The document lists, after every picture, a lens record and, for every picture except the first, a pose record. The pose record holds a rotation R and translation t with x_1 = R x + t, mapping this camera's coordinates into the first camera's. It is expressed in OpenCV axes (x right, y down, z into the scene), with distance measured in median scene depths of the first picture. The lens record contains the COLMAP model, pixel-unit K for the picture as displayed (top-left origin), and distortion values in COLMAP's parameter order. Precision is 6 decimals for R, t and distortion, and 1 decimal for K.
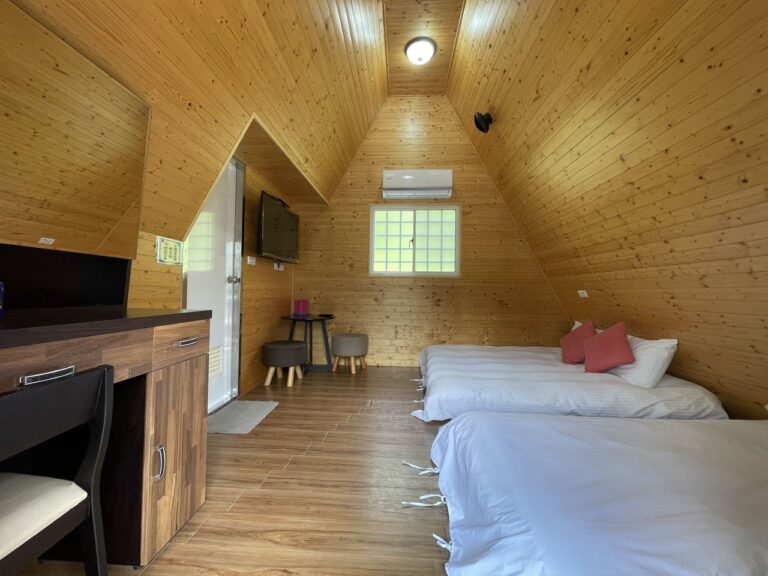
lens RADIAL K [[312.3, 0, 380.7], [0, 312.3, 285.7], [0, 0, 1]] dist [0.000576, 0.000191]
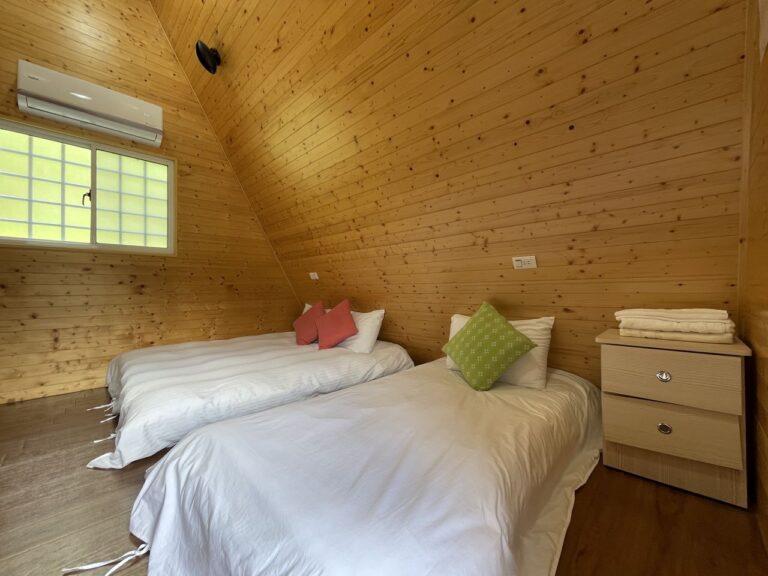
lens RADIAL K [[312.3, 0, 380.7], [0, 312.3, 285.7], [0, 0, 1]] dist [0.000576, 0.000191]
pose [[0.665566, -0.009343, 0.746281, 0.028251], [0.001358, 0.999935, 0.011307, 0.061190], [-0.746338, -0.006512, 0.665535, 0.189204]]
